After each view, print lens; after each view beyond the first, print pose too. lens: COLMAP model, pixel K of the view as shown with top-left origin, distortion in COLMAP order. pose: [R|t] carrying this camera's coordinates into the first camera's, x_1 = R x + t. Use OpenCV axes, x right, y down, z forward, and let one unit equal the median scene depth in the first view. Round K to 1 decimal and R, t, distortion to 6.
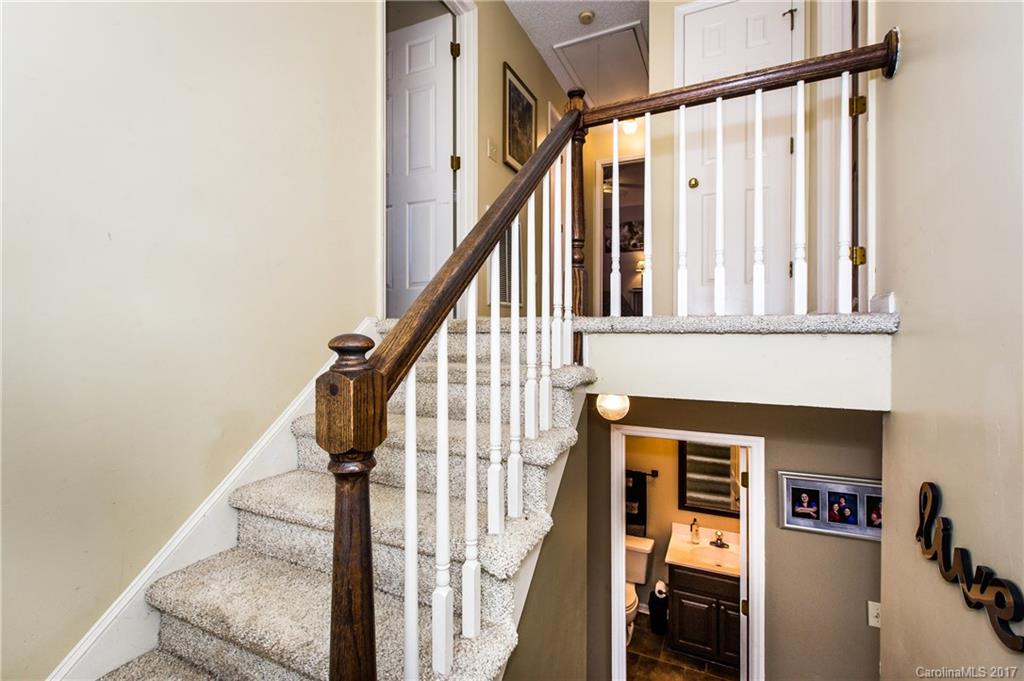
lens RADIAL K [[461.5, 0, 513.8], [0, 461.5, 344.3], [0, 0, 1]] dist [0.000626, -0.001693]
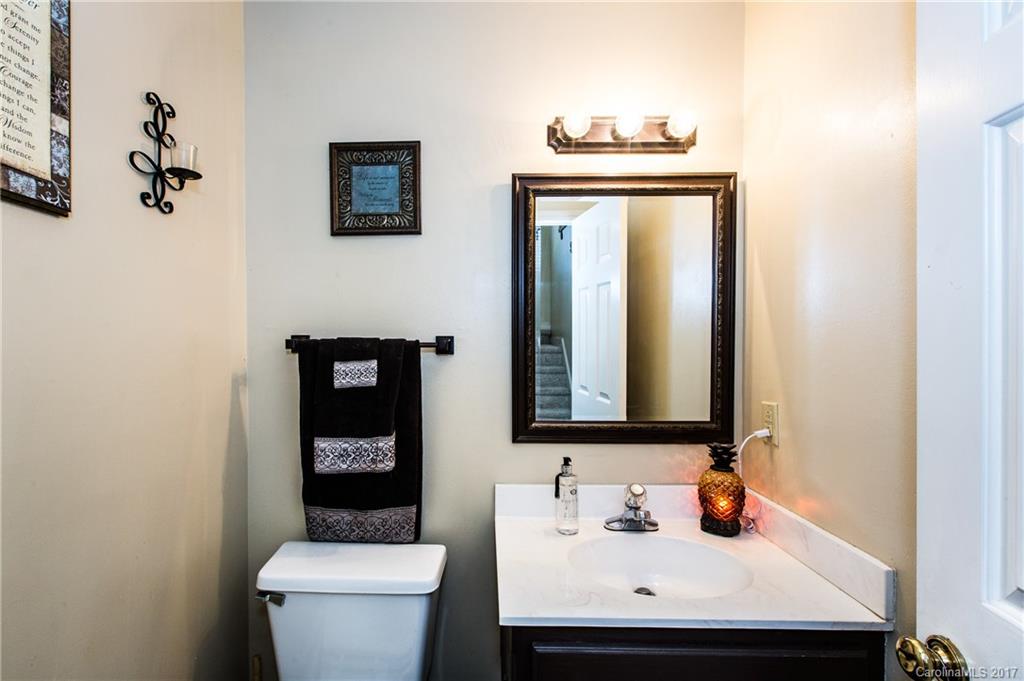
lens RADIAL K [[461.5, 0, 504.4], [0, 461.5, 339.2], [0, 0, 1]] dist [0.000626, -0.001693]
pose [[0.903977, -0.012496, 0.427399, 0.213582], [0.011152, 0.999922, 0.005648, 0.290472], [-0.427436, -0.000340, 0.904045, 0.721310]]
